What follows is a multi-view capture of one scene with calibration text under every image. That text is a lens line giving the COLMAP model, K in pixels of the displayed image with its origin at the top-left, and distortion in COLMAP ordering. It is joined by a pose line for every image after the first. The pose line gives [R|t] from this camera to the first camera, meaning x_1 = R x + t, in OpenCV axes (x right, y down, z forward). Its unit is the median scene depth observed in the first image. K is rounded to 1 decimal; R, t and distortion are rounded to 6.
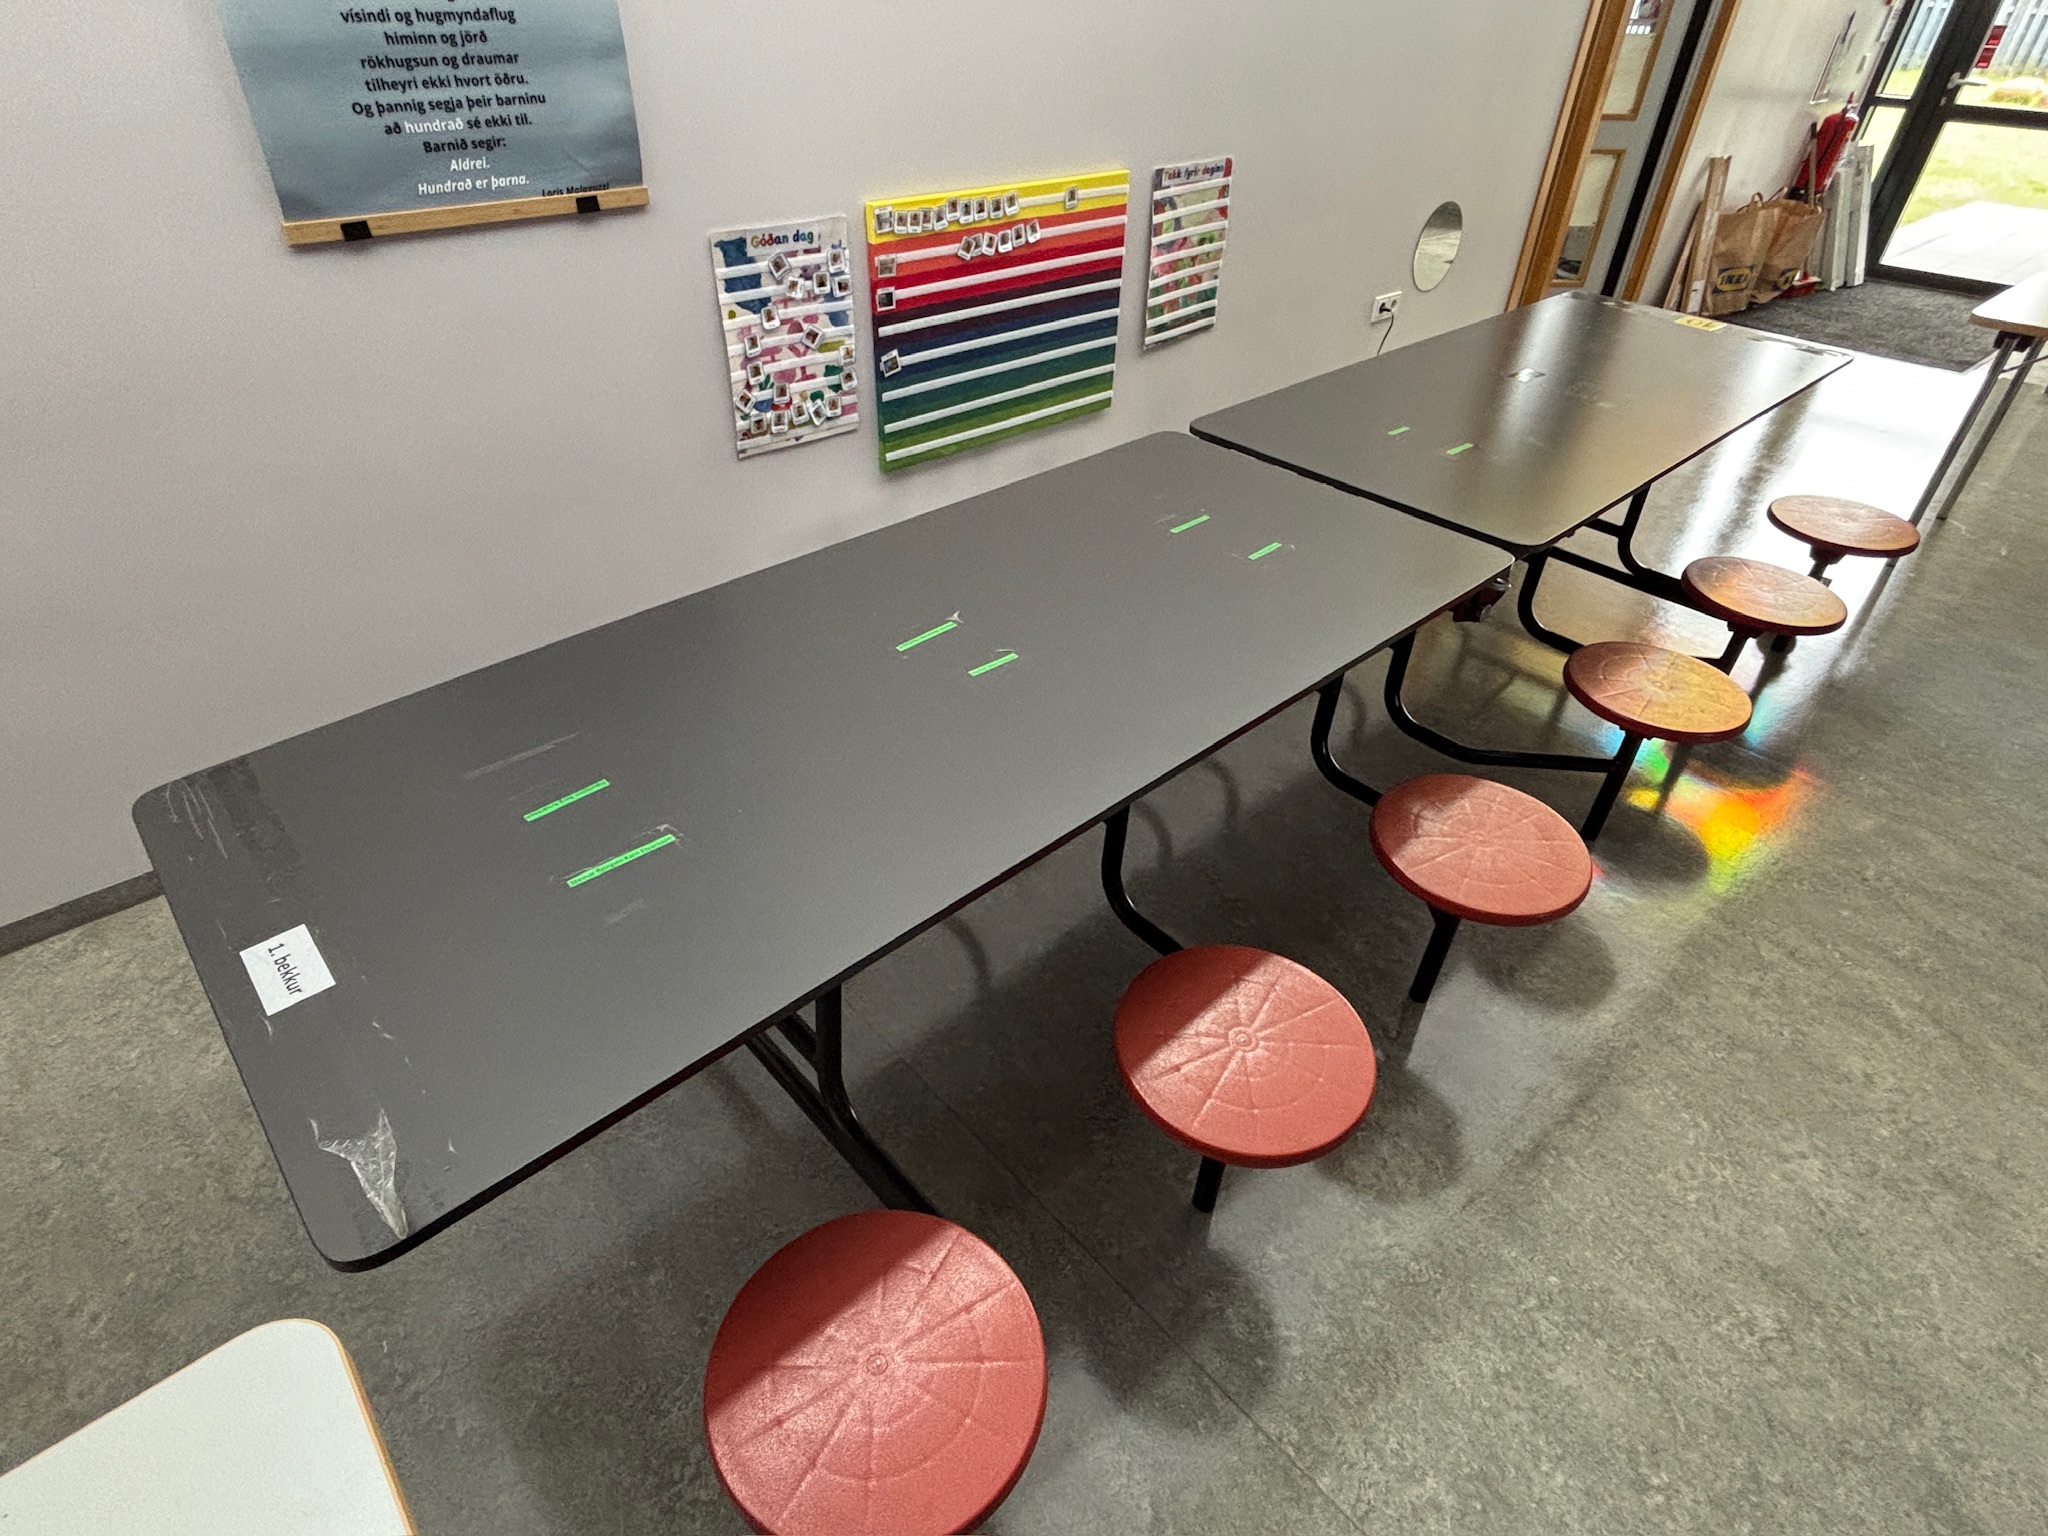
lens RADIAL K [[1079.8, 0, 1019.2], [0, 1079.8, 767.8], [0, 0, 1]] dist [-0.002956, 0.001531]
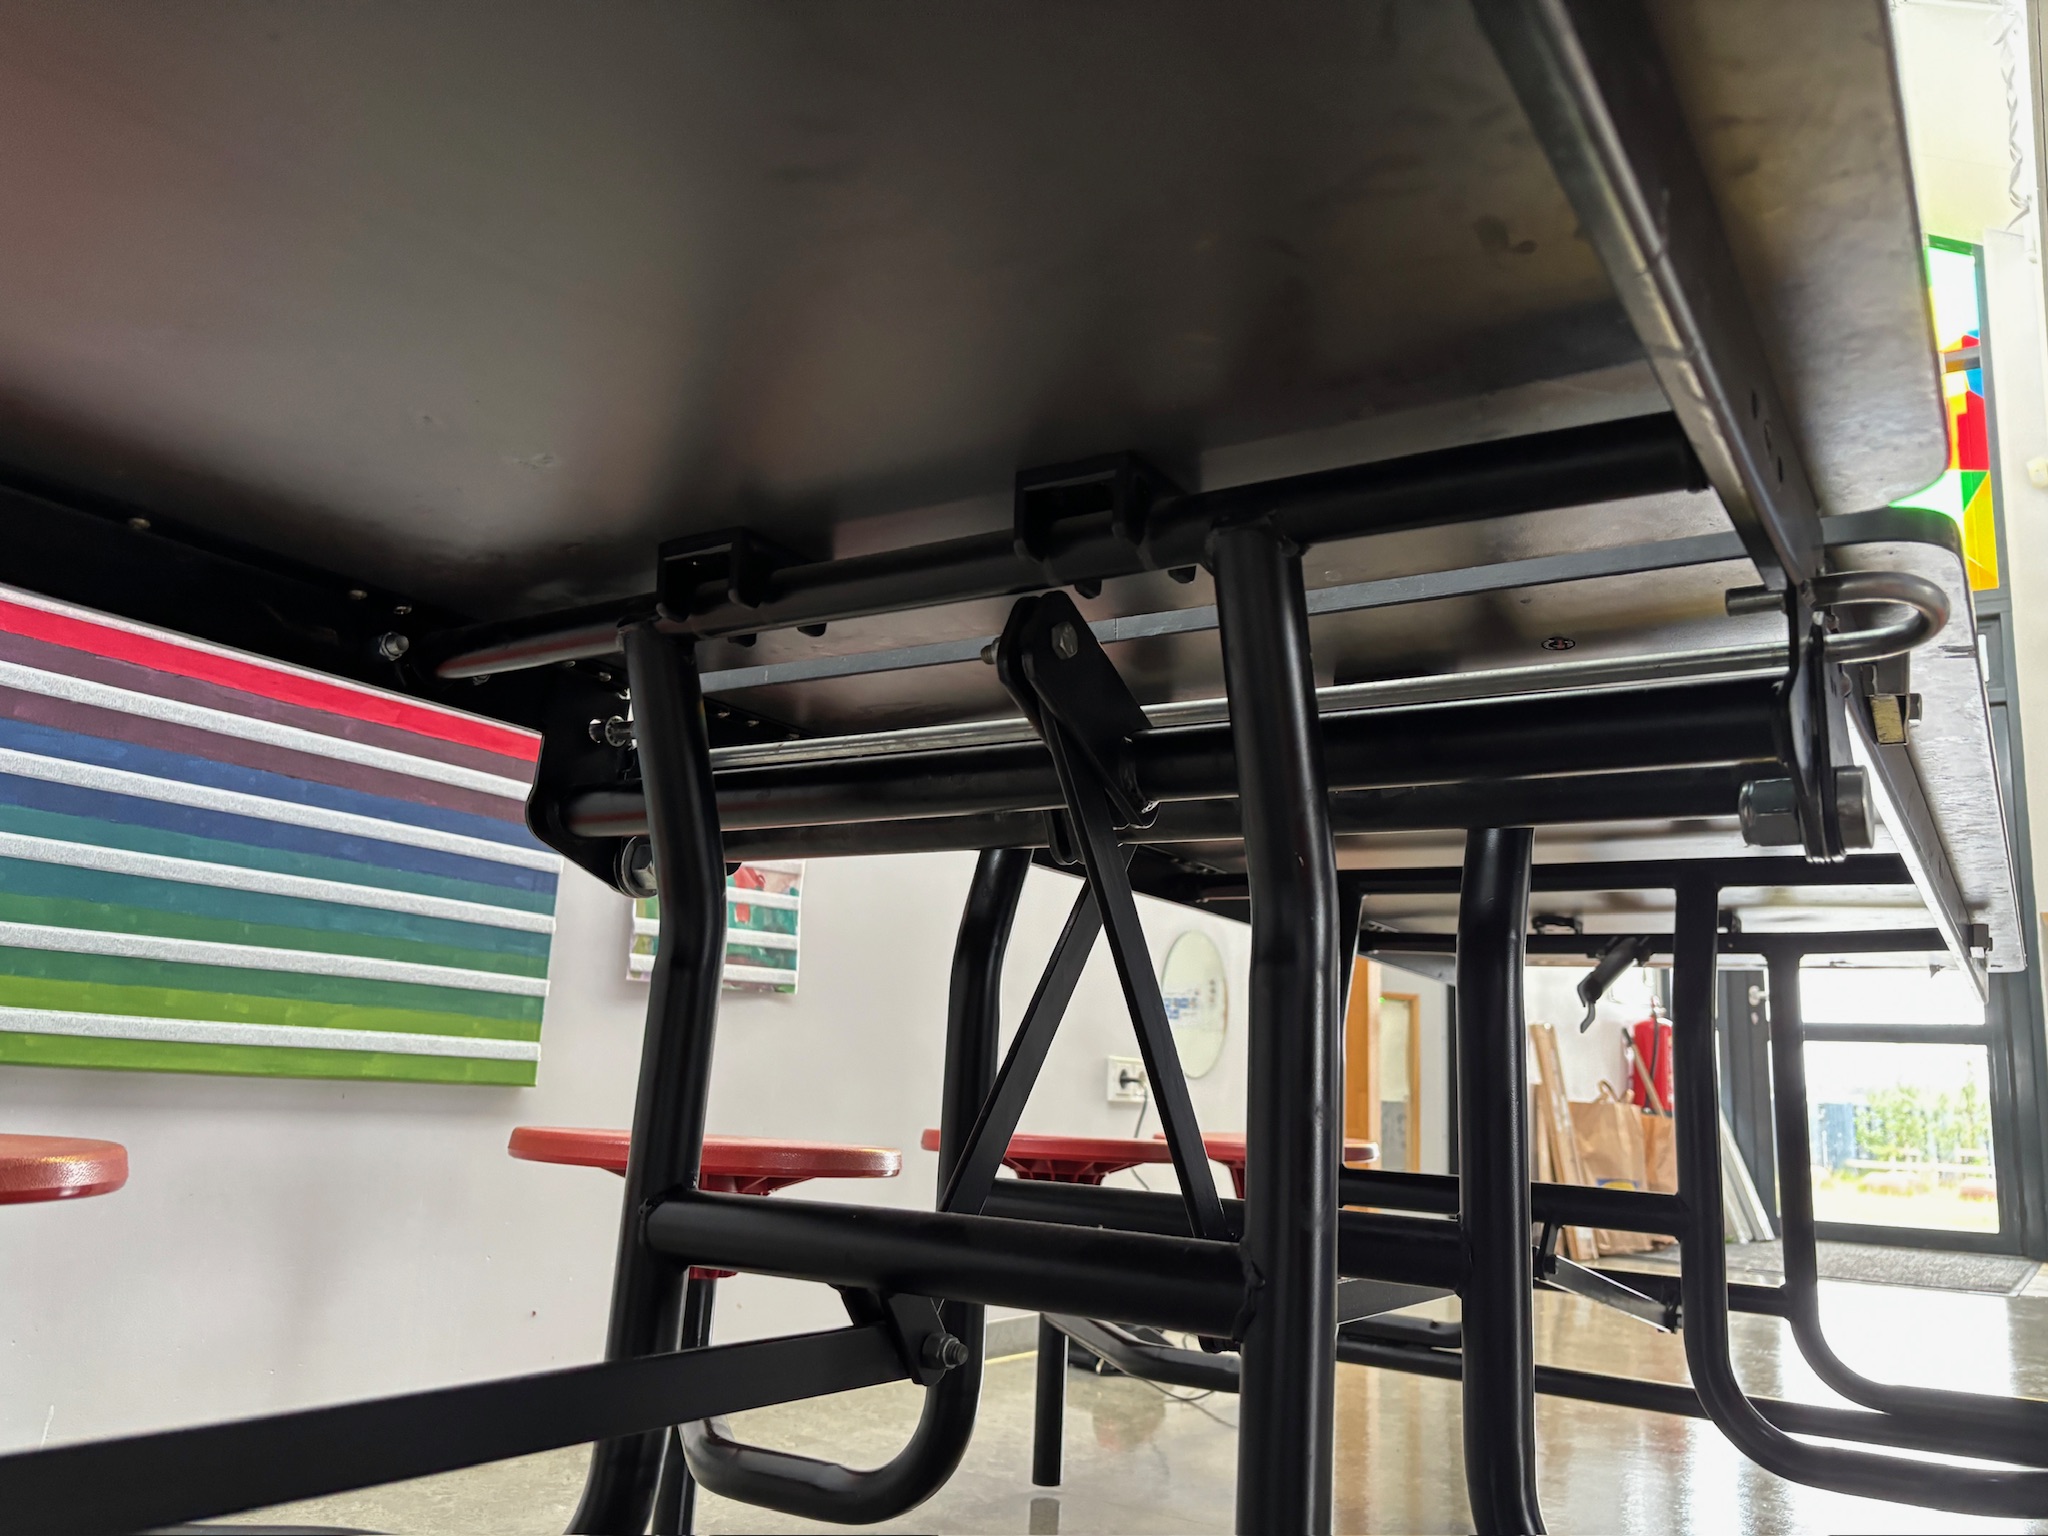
lens RADIAL K [[1558.8, 0, 1051.4], [0, 1558.8, 771.1], [0, 0, 1]] dist [0.040525, -0.045292]
pose [[0.963247, 0.077376, 0.257231, 0.137446], [0.142065, 0.665982, -0.732315, 0.052881], [-0.227975, 0.741944, 0.630513, 0.617645]]
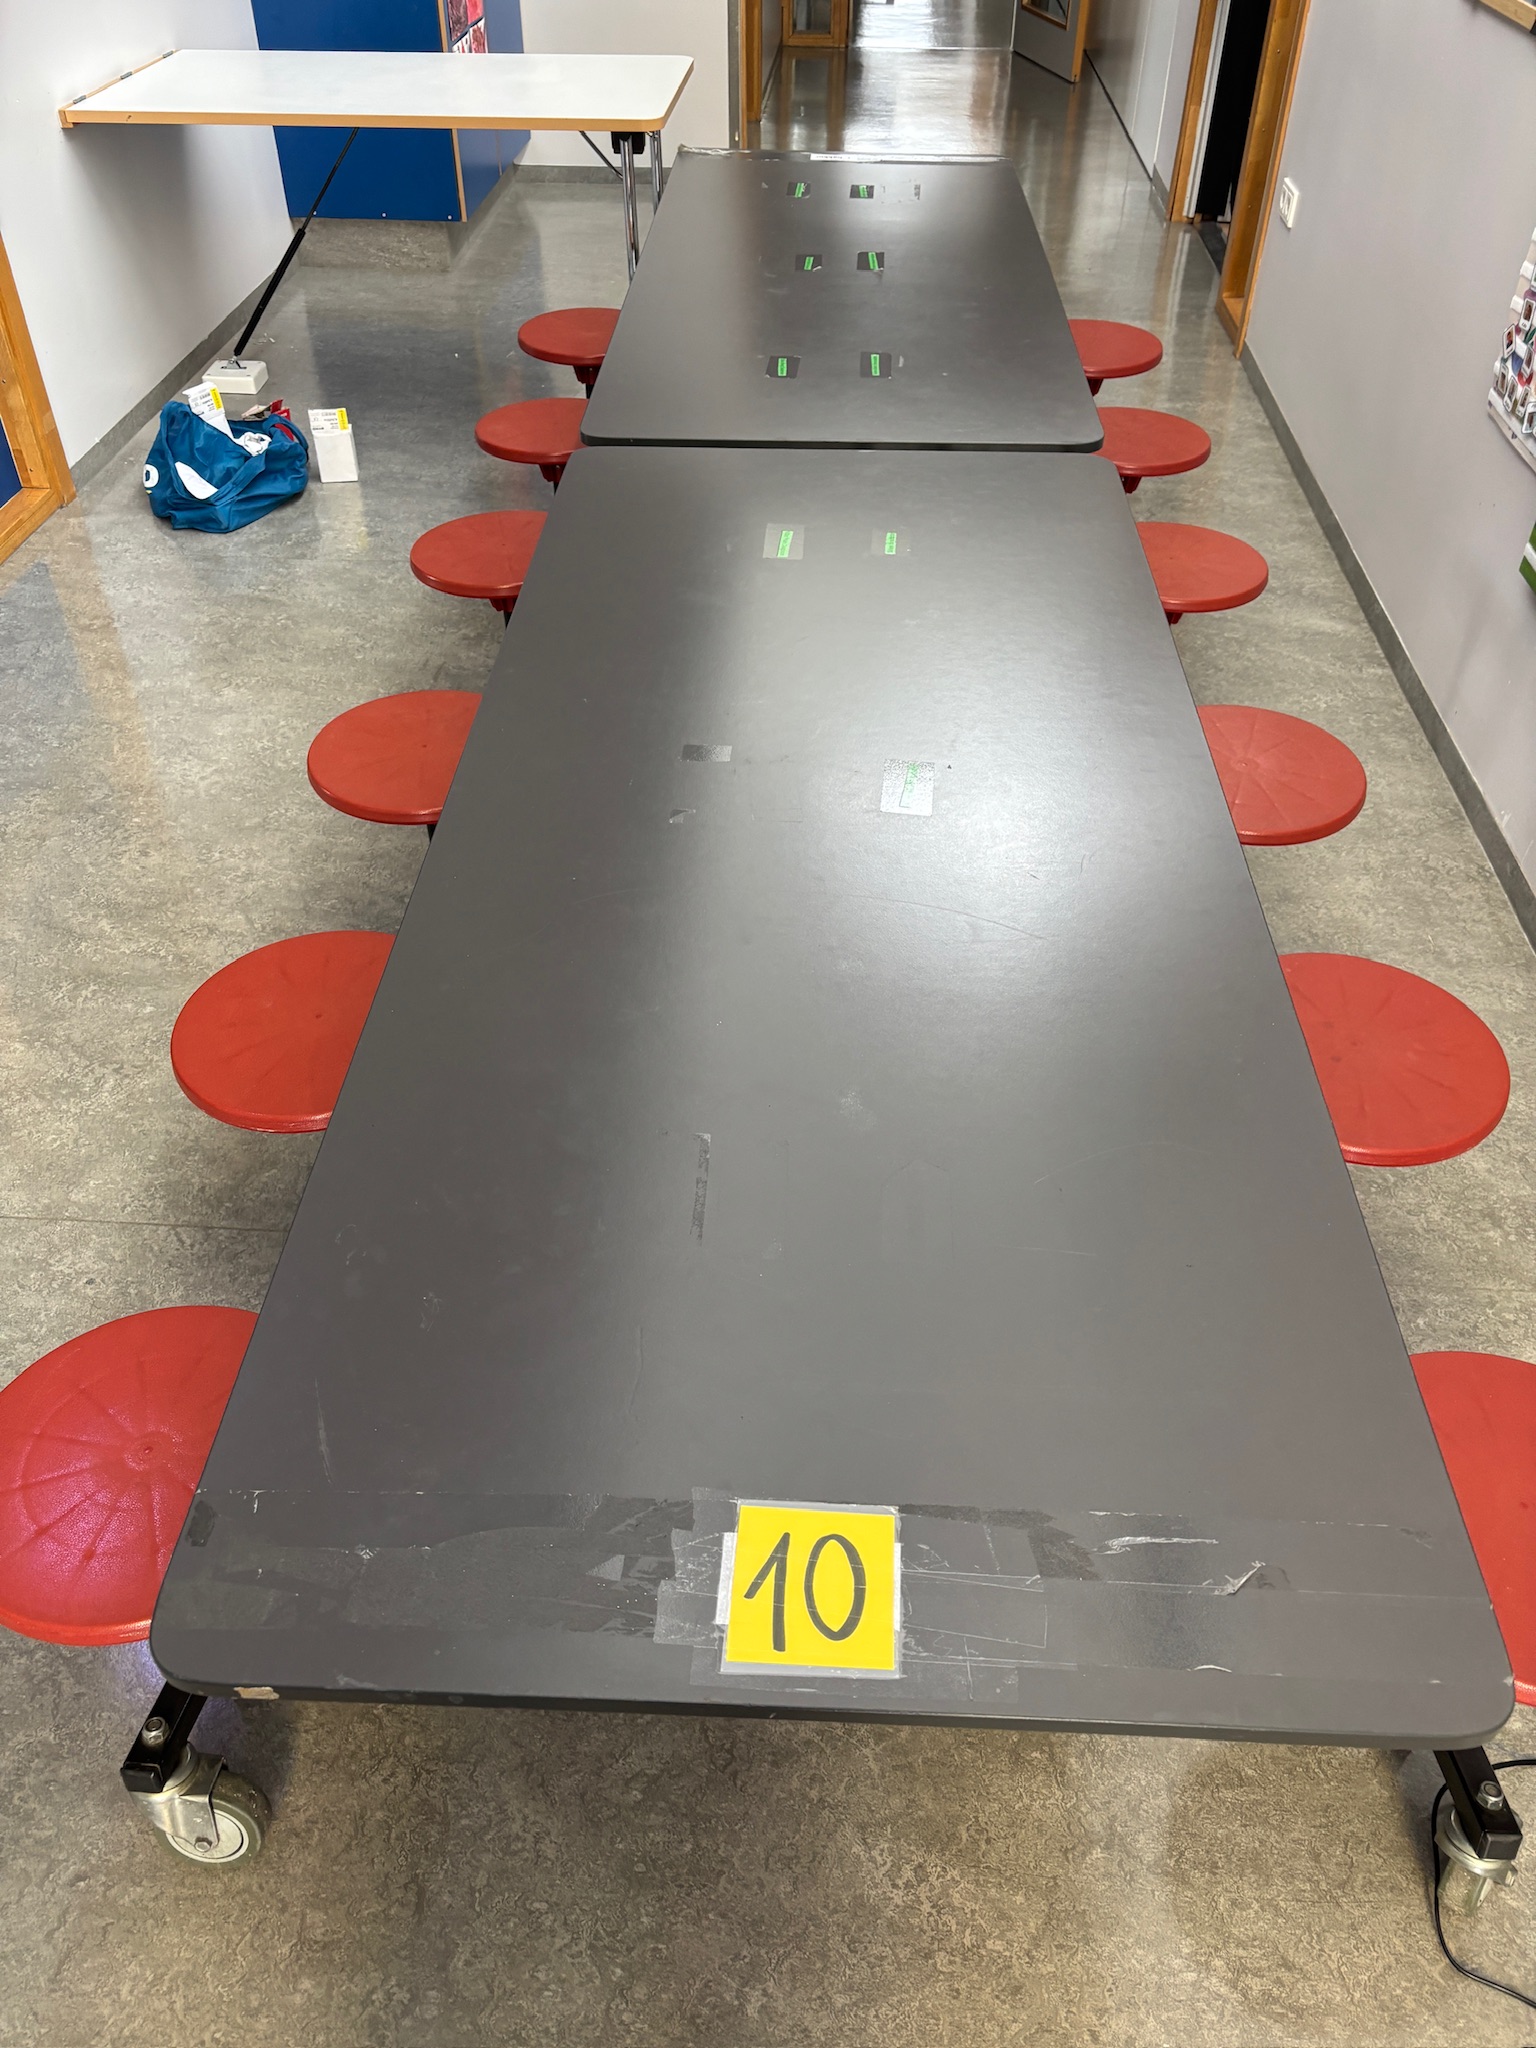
lens RADIAL K [[1558.8, 0, 750.2], [0, 1558.8, 1023.8], [0, 0, 1]] dist [0.040525, -0.045292]
pose [[-0.715904, 0.440792, -0.541465, 0.891945], [-0.430673, 0.331613, 0.839377, -0.827019], [0.549547, 0.834108, -0.047566, 1.083606]]
